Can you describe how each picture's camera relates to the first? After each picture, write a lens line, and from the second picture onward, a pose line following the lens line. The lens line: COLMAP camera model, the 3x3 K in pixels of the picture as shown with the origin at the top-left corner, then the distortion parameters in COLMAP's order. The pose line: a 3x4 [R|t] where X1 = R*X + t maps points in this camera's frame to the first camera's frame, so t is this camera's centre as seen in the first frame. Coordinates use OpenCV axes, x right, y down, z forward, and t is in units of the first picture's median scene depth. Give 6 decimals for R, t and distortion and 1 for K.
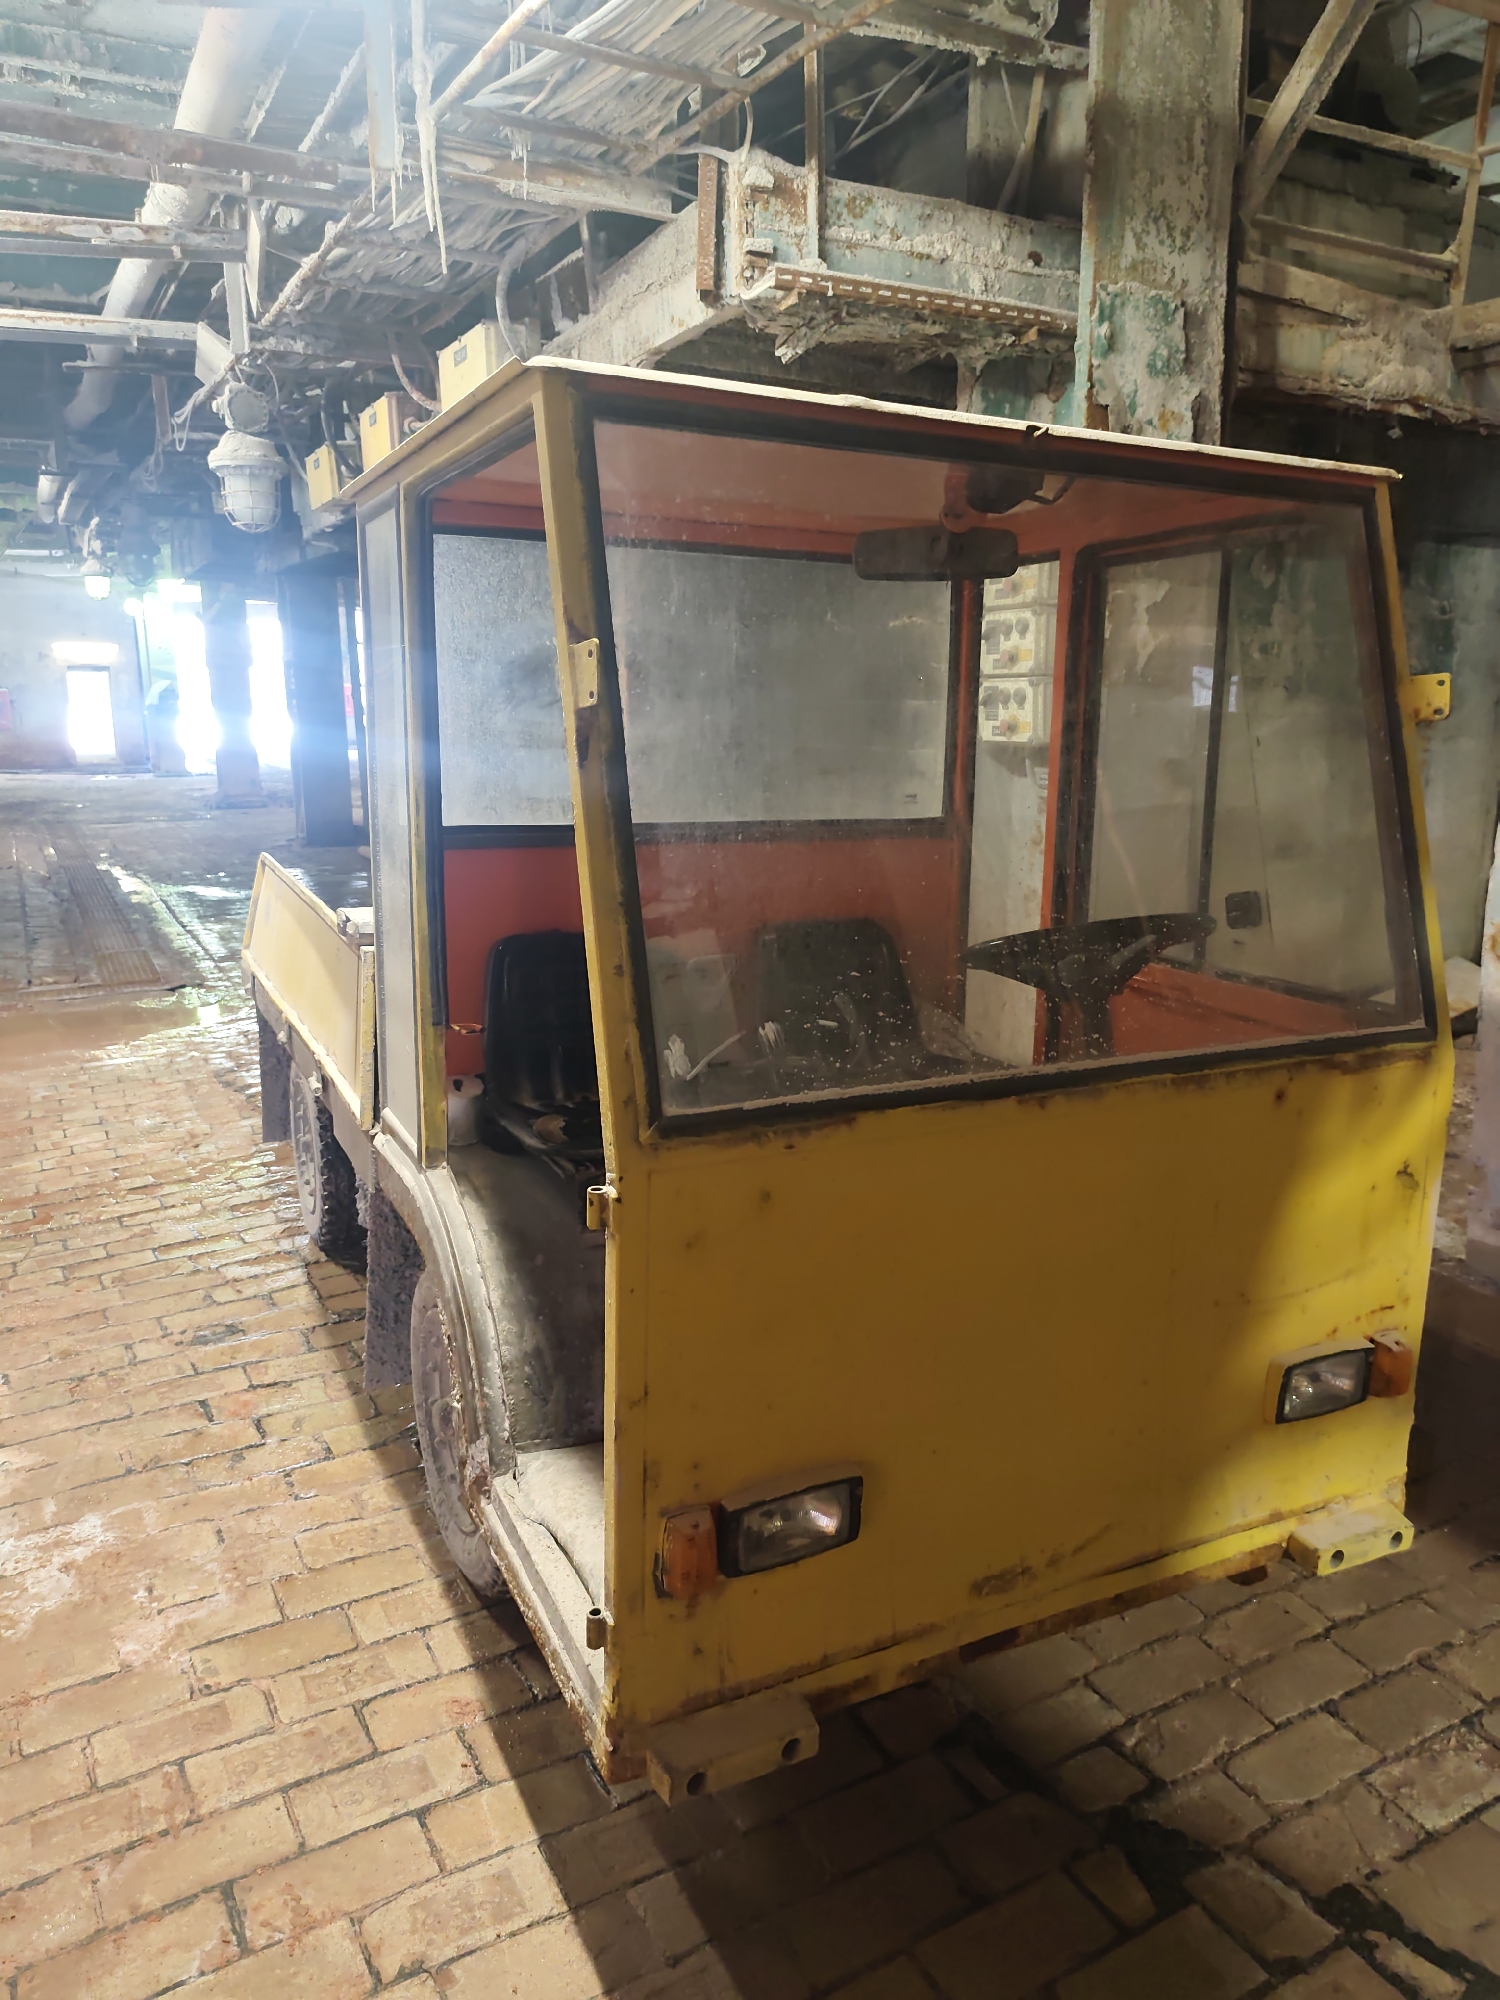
lens RADIAL K [[1376.9, 0, 744.7], [0, 1376.9, 1004.7], [0, 0, 1]] dist [0.007189, -0.013236]
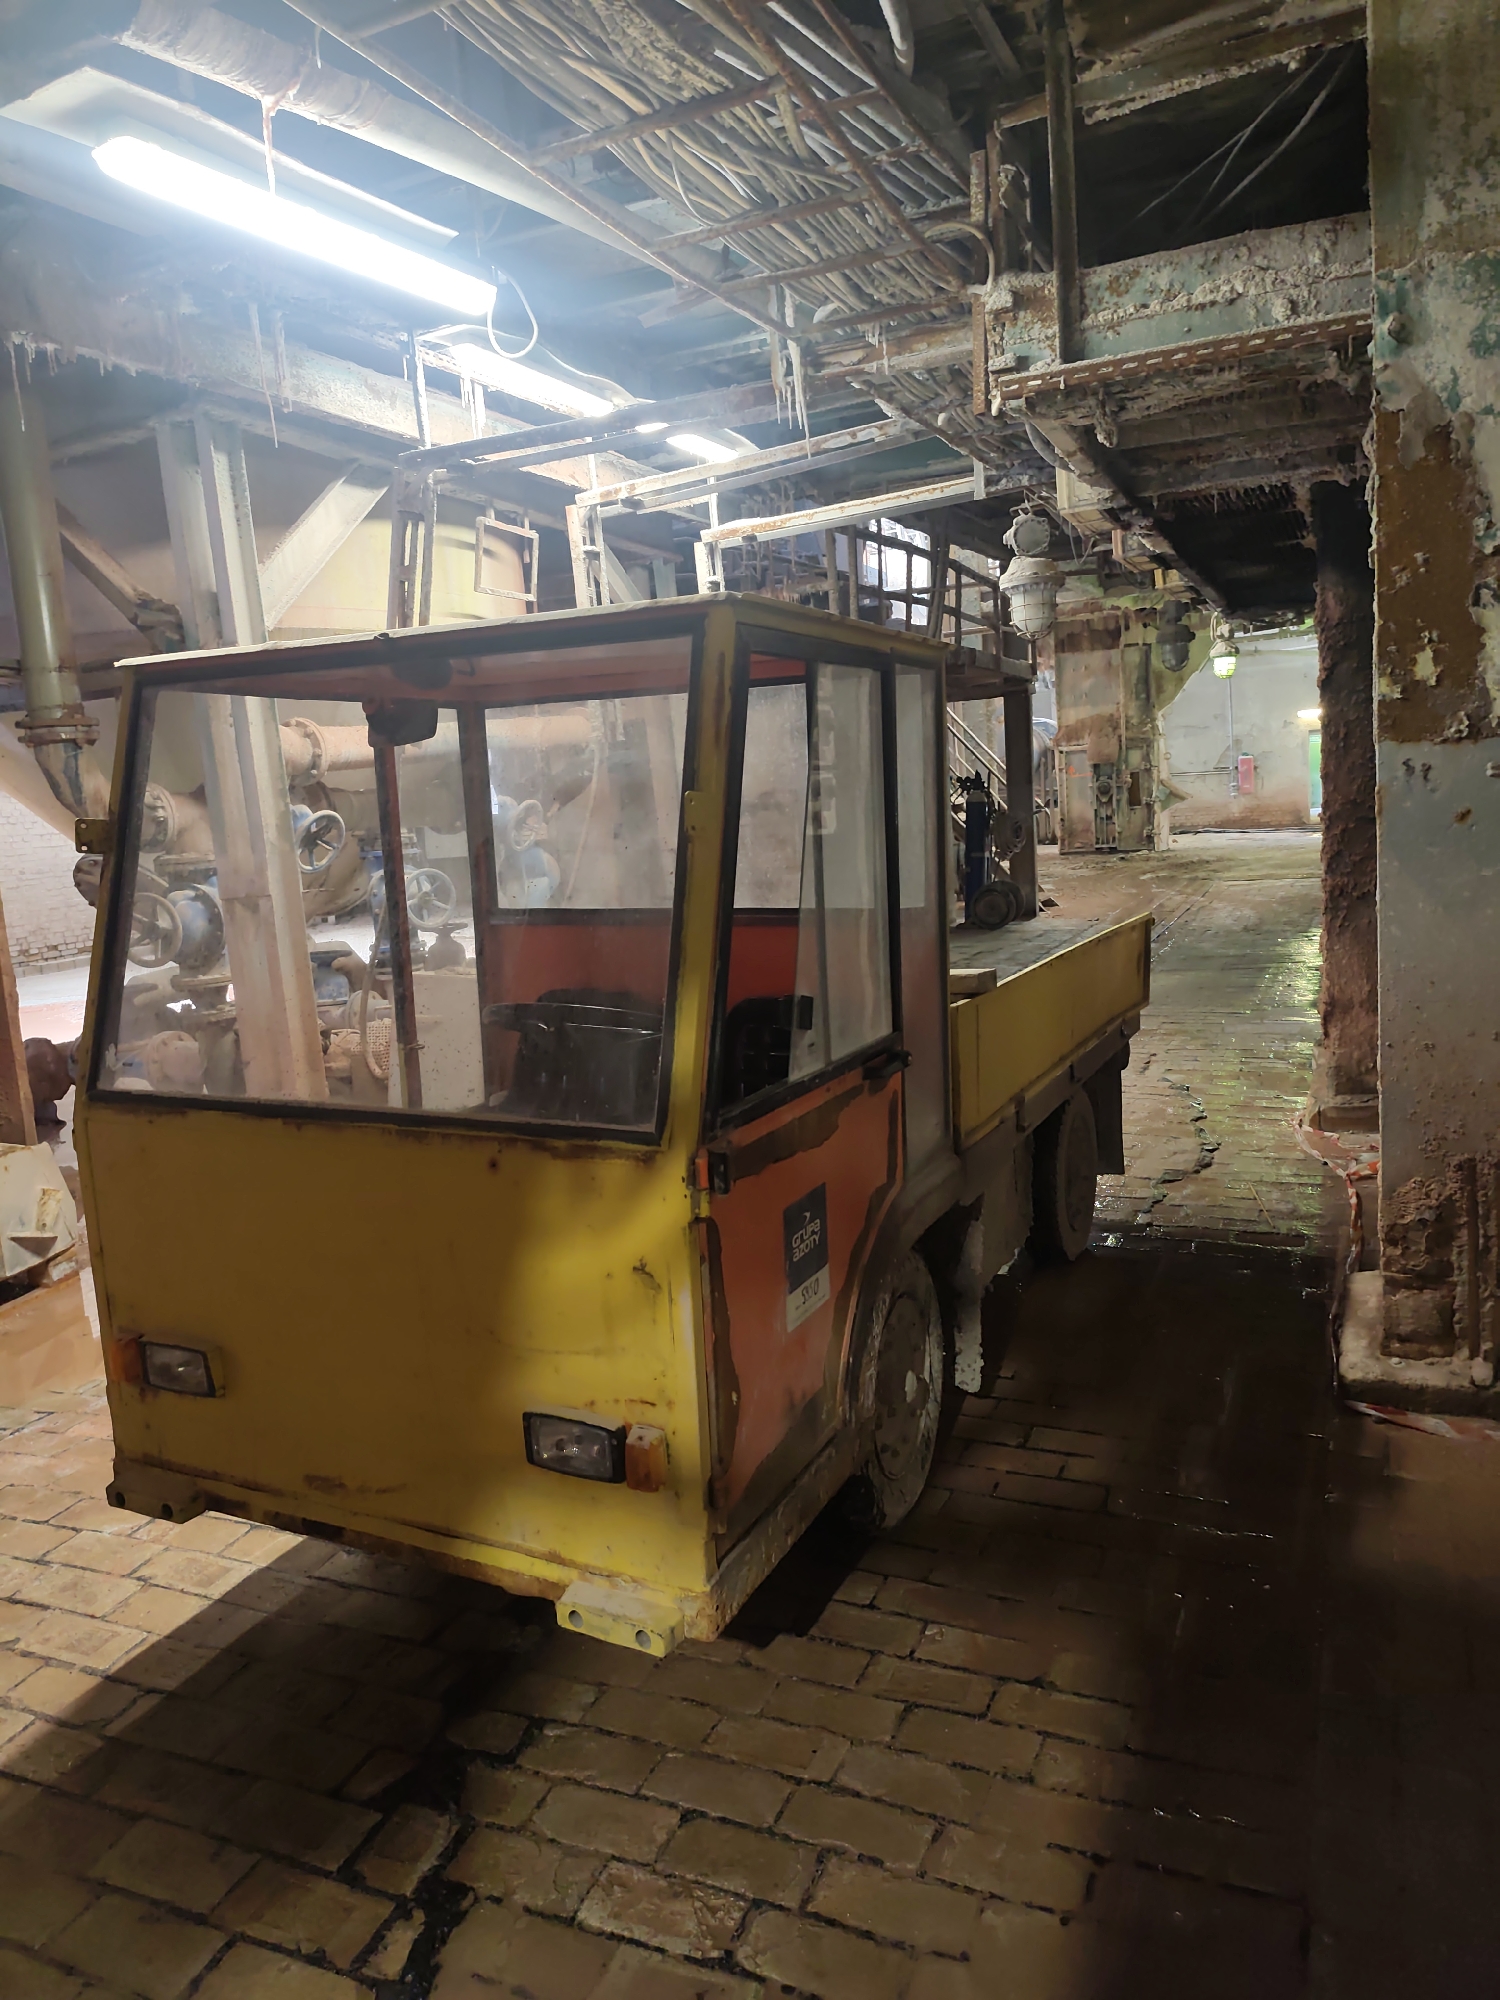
lens RADIAL K [[1376.9, 0, 757.7], [0, 1376.9, 995.2], [0, 0, 1]] dist [0.007189, -0.013236]
pose [[0.616543, 0.073926, -0.783843, 0.764364], [-0.108809, 0.994029, 0.008164, -0.057909], [0.779766, 0.080255, 0.620906, 0.239696]]
